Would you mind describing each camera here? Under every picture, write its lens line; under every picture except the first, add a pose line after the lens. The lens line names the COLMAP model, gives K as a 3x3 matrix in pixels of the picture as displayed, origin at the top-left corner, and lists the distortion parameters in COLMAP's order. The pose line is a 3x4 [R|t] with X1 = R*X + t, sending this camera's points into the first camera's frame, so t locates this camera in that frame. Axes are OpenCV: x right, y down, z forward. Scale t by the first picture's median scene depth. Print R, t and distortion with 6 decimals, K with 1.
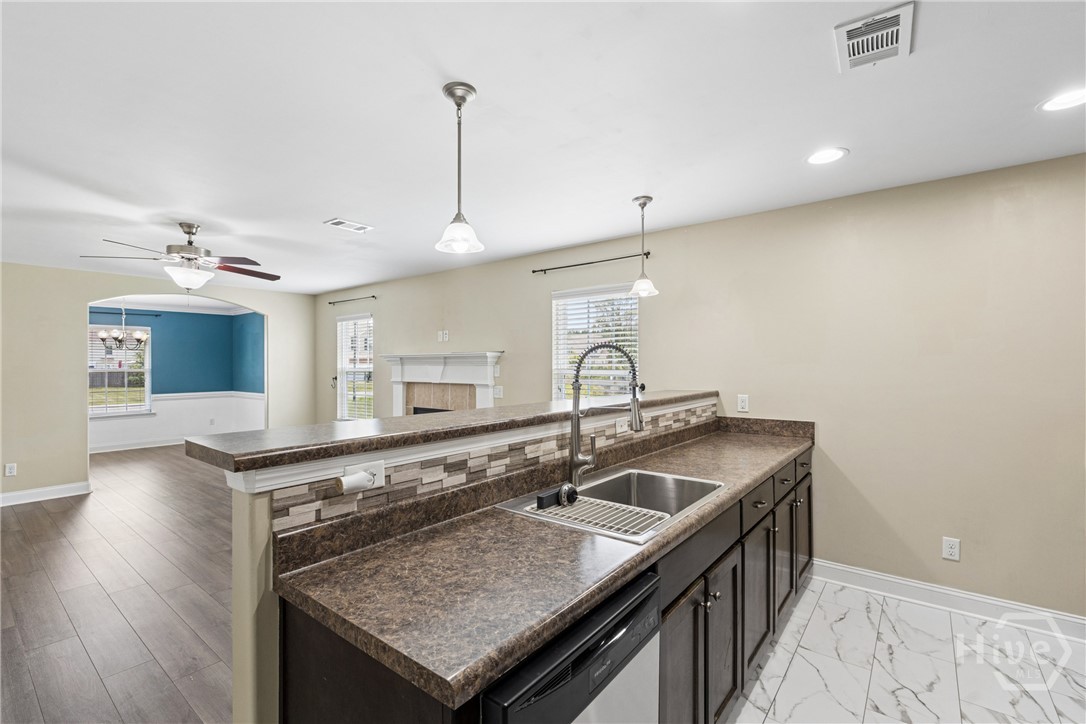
lens RADIAL K [[483.4, 0, 538.6], [0, 483.4, 364.1], [0, 0, 1]] dist [-0.003181, -0.000087]
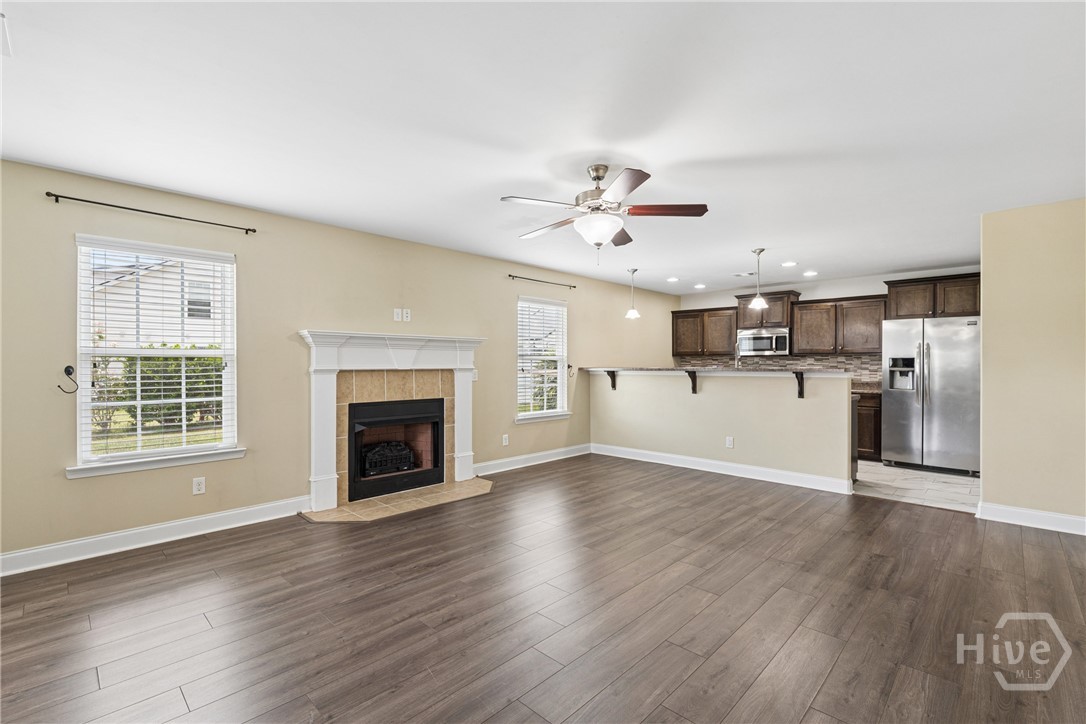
lens RADIAL K [[483.4, 0, 537.6], [0, 483.4, 364.3], [0, 0, 1]] dist [-0.003181, -0.000087]
pose [[0.099530, 0.003365, 0.995029, -1.026625], [0.002648, 0.999990, -0.003647, 0.033357], [-0.995031, 0.002998, 0.099520, 0.672016]]
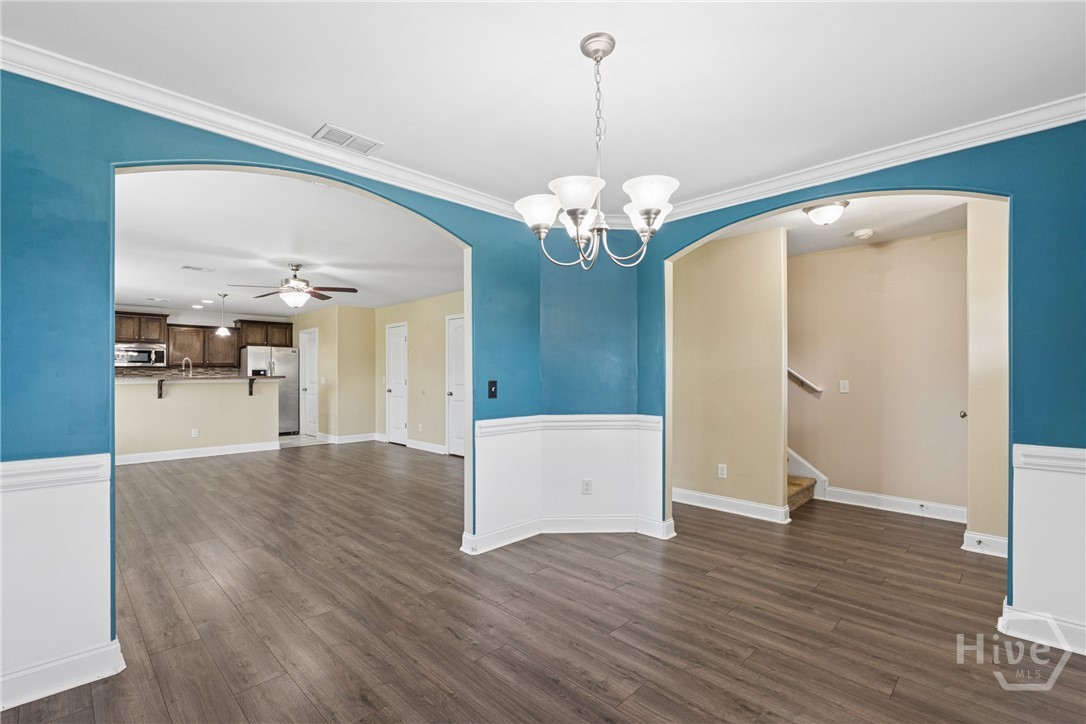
lens RADIAL K [[483.4, 0, 539.8], [0, 483.4, 367.1], [0, 0, 1]] dist [-0.003181, -0.000087]
pose [[-0.994560, 0.007321, 0.103907, -1.068213], [0.006136, 0.999912, -0.011724, 0.033712], [-0.103984, -0.011023, -0.994518, 1.581503]]
